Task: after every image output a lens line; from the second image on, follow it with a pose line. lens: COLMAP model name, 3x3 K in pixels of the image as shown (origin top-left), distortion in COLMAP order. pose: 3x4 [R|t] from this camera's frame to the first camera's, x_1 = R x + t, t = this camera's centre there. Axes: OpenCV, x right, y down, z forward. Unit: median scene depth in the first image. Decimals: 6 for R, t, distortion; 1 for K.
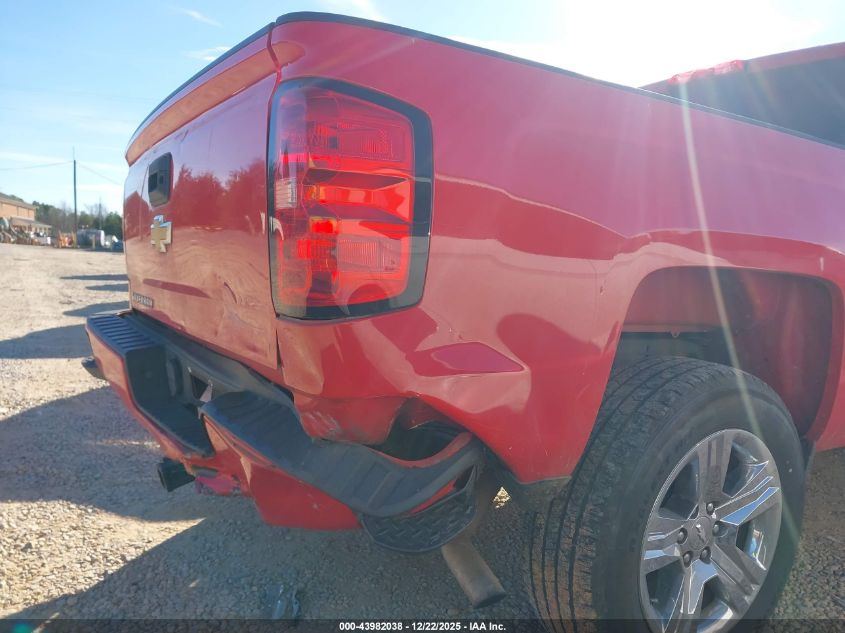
lens RADIAL K [[672.6, 0, 422.5], [0, 672.6, 316.5], [0, 0, 1]] dist [-0.015028, 0.005706]
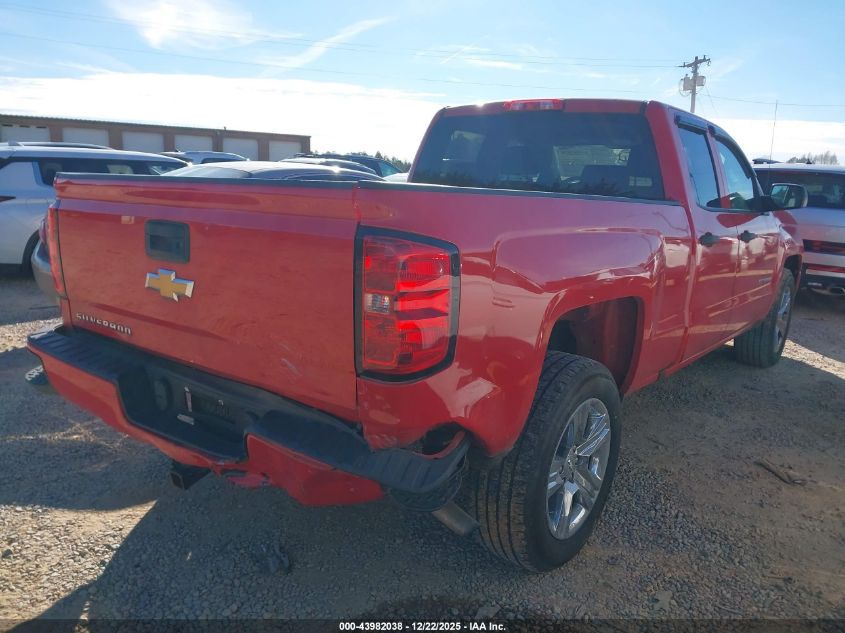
lens RADIAL K [[664.7, 0, 422.5], [0, 664.7, 316.5], [0, 0, 1]] dist [0.007610, -0.021409]
pose [[0.942889, -0.068907, 0.325901, -0.384923], [0.031068, 0.992297, 0.119923, -0.213434], [-0.331654, -0.102949, 0.937767, -0.297884]]
